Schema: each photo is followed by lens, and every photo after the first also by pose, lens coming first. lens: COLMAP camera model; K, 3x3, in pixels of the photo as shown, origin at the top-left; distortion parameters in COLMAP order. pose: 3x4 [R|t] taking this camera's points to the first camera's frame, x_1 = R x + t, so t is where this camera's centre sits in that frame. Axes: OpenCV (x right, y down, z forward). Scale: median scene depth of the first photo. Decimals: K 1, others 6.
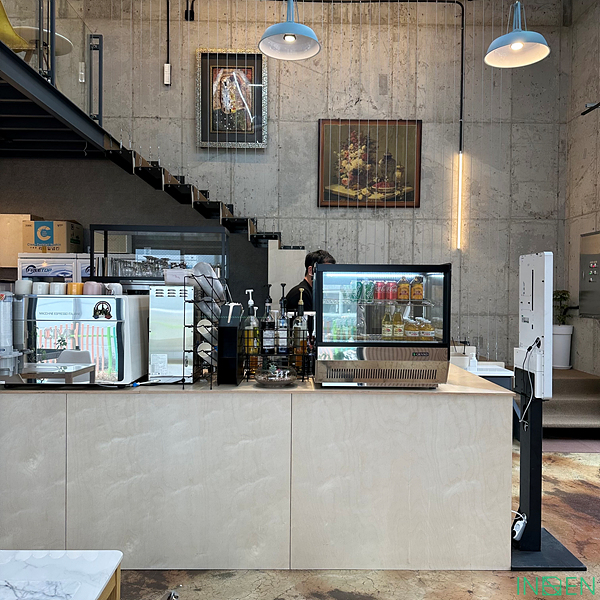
lens RADIAL K [[555.6, 0, 303.1], [0, 555.6, 305.0], [0, 0, 1]] dist [0.037444, 0.000000]
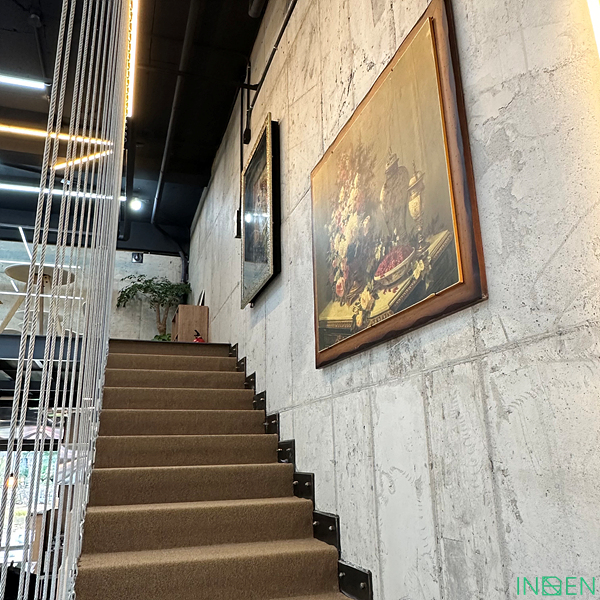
lens RADIAL K [[534.8, 0, 298.4], [0, 534.8, 296.4], [0, 0, 1]] dist [0.004336, -0.009339]
pose [[0.299512, -0.279833, -0.912132, 0.382210], [-0.005640, 0.955485, -0.294986, -0.113992], [0.954076, 0.093497, 0.284601, 0.875922]]
